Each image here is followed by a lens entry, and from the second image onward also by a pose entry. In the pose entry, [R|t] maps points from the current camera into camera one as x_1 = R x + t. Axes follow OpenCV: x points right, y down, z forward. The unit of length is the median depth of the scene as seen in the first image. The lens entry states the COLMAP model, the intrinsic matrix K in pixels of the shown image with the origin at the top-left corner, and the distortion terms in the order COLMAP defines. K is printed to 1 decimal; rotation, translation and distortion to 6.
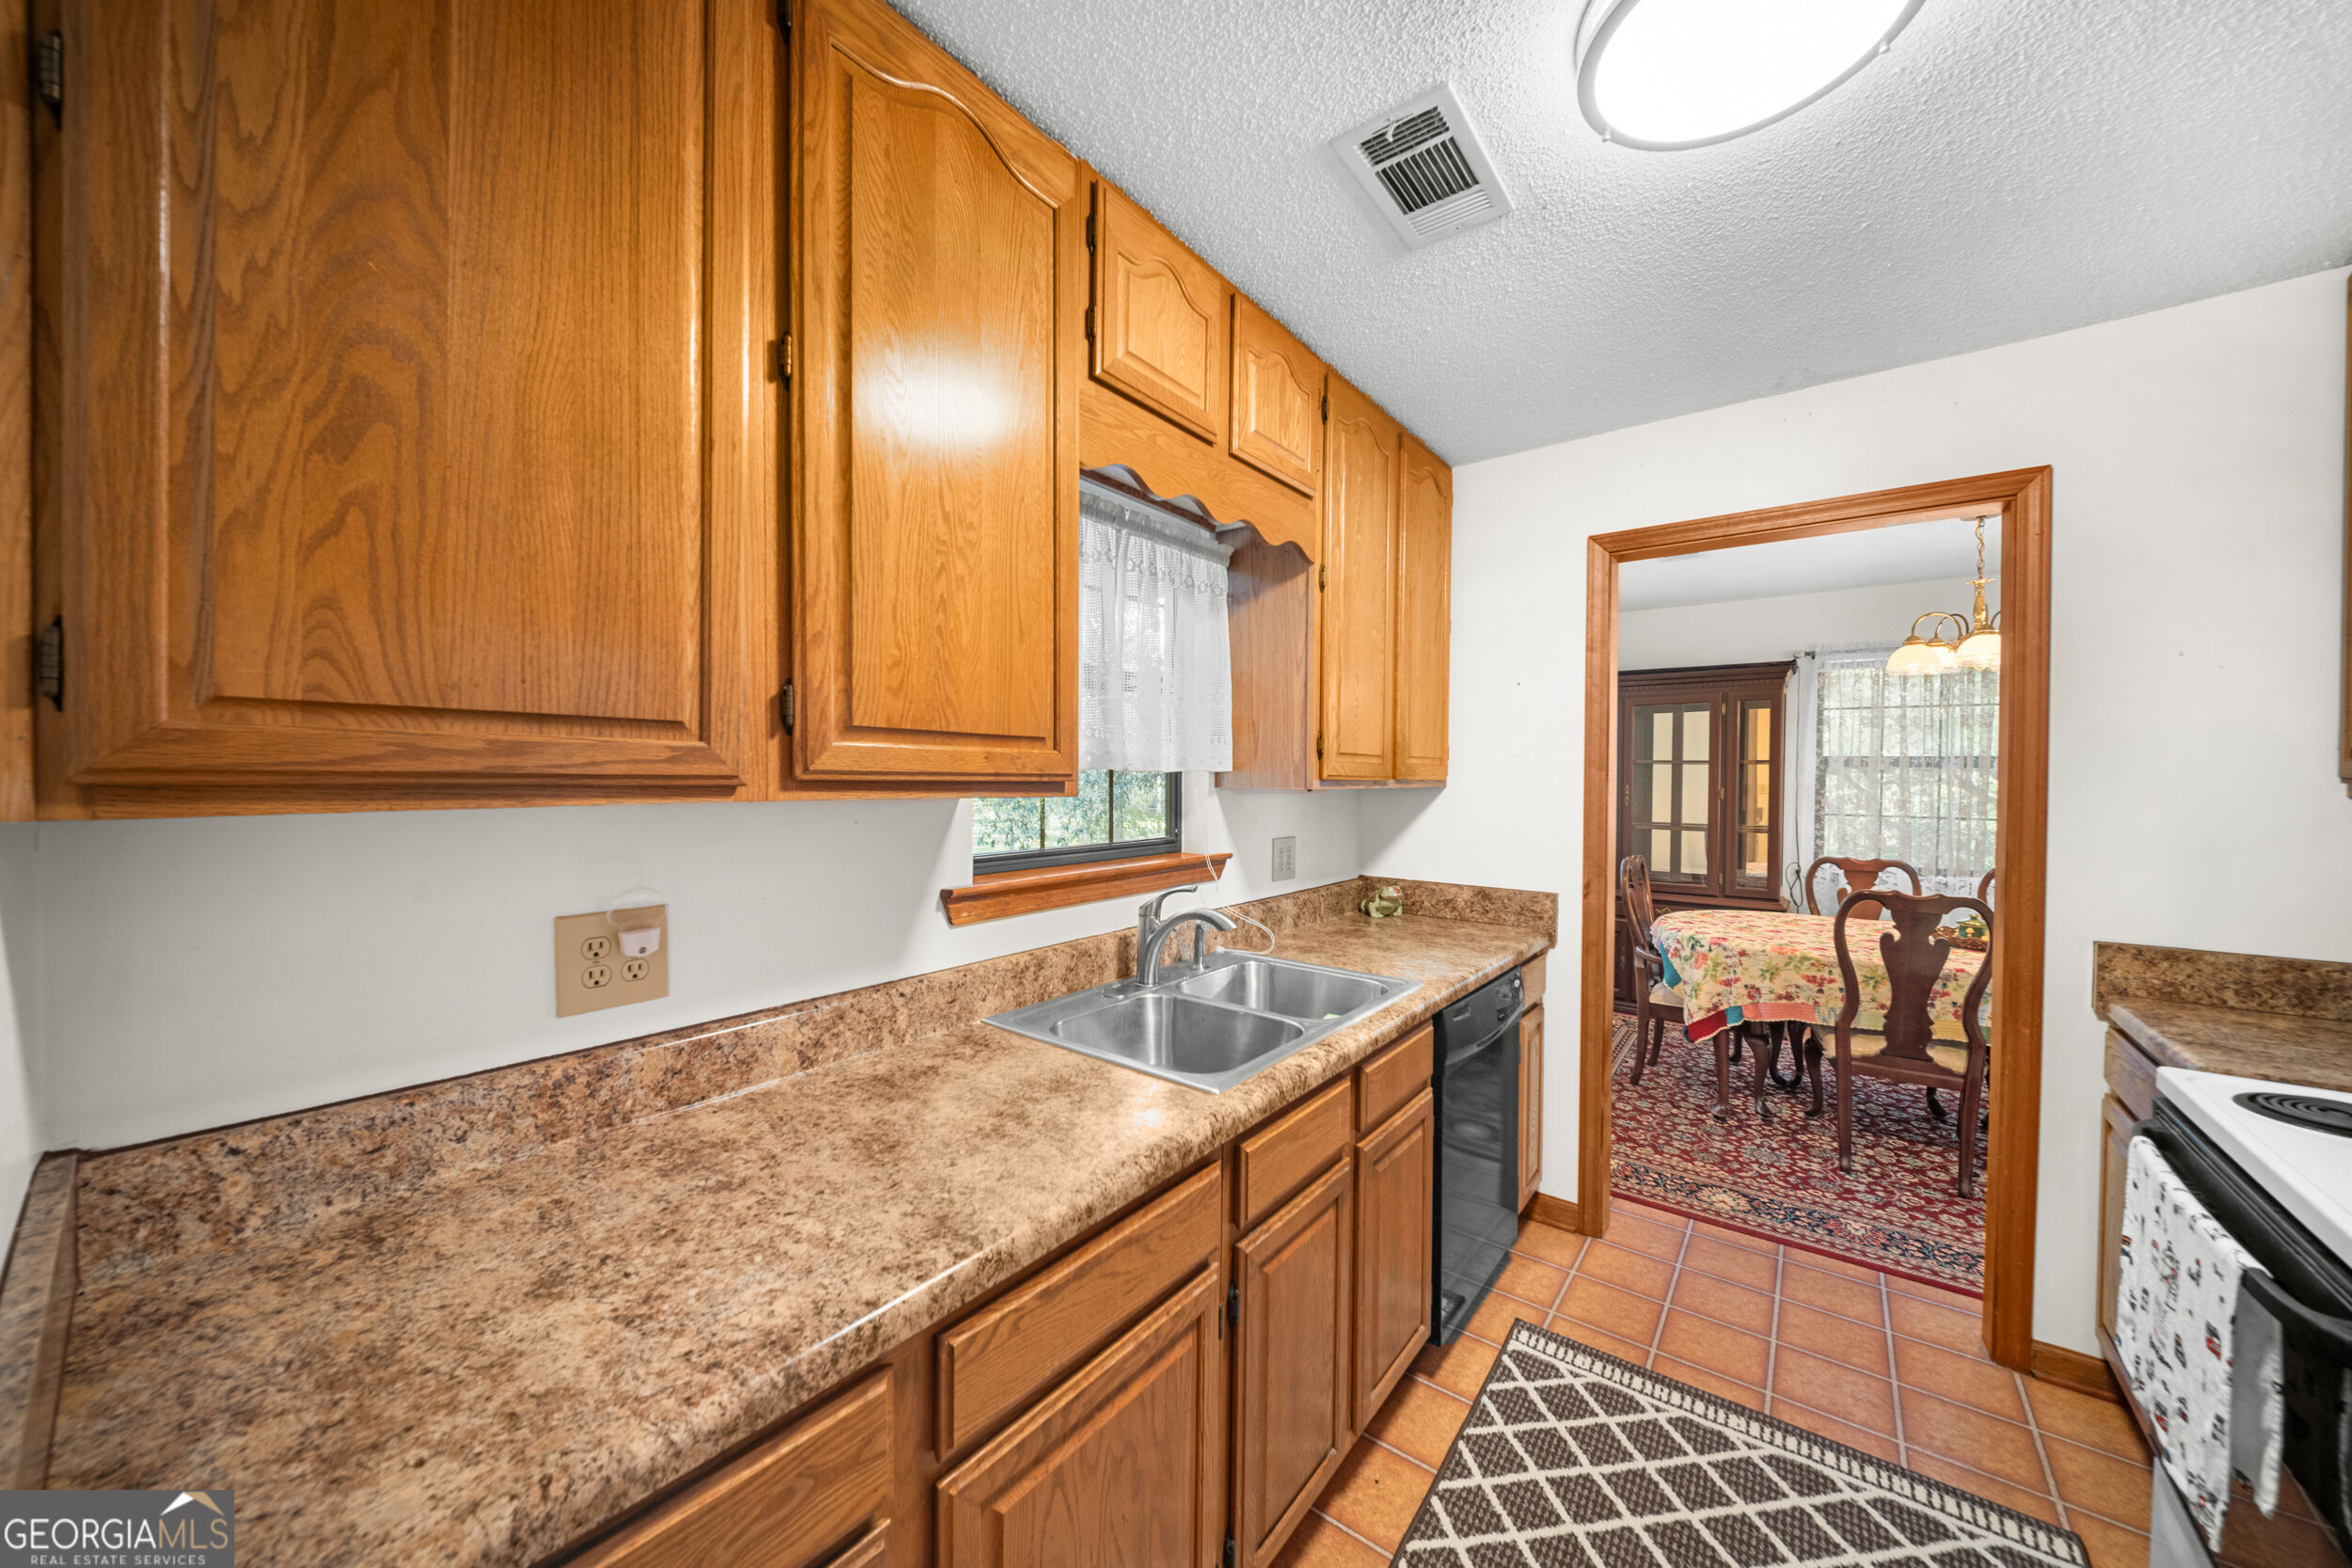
lens RADIAL K [[829.0, 0, 1173.6], [0, 829.0, 783.1], [0, 0, 1]] dist [-0.003431, -0.000714]
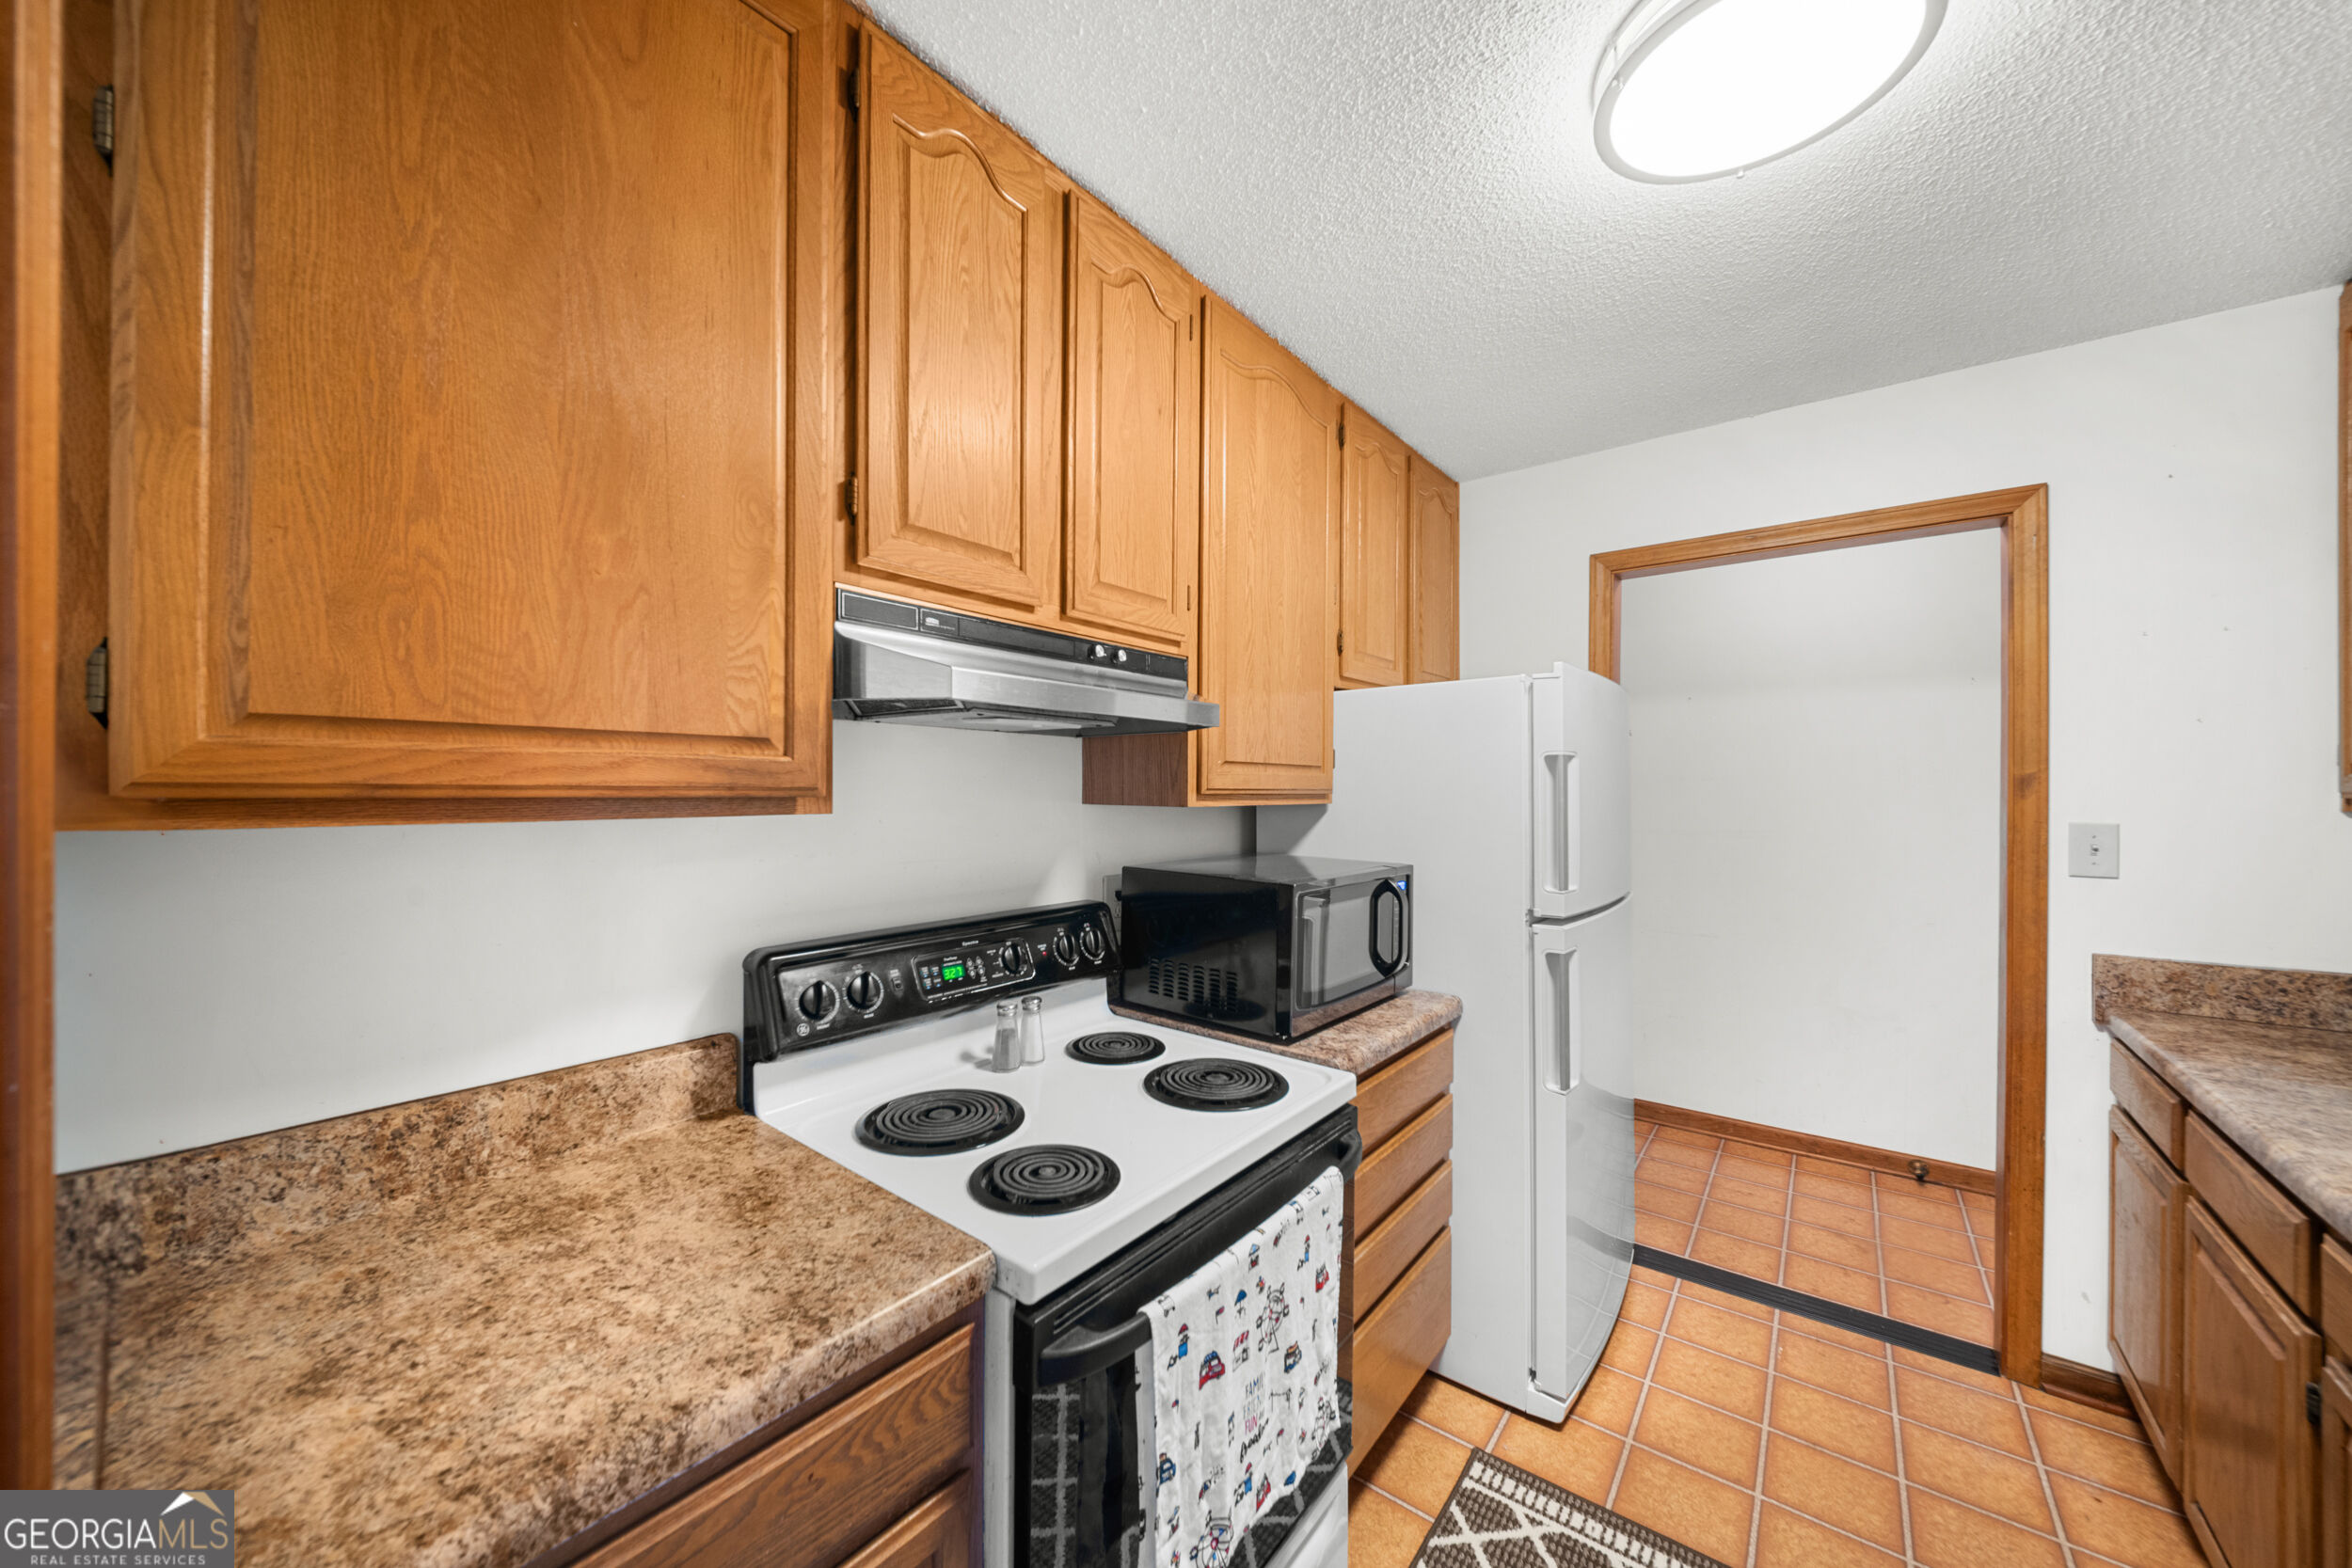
lens RADIAL K [[829.0, 0, 1171.5], [0, 829.0, 785.7], [0, 0, 1]] dist [-0.003431, -0.000714]
pose [[0.999972, -0.001777, -0.007323, 0.126228], [0.001620, 0.999768, -0.021478, 0.006348], [0.007359, 0.021465, 0.999743, 0.116427]]
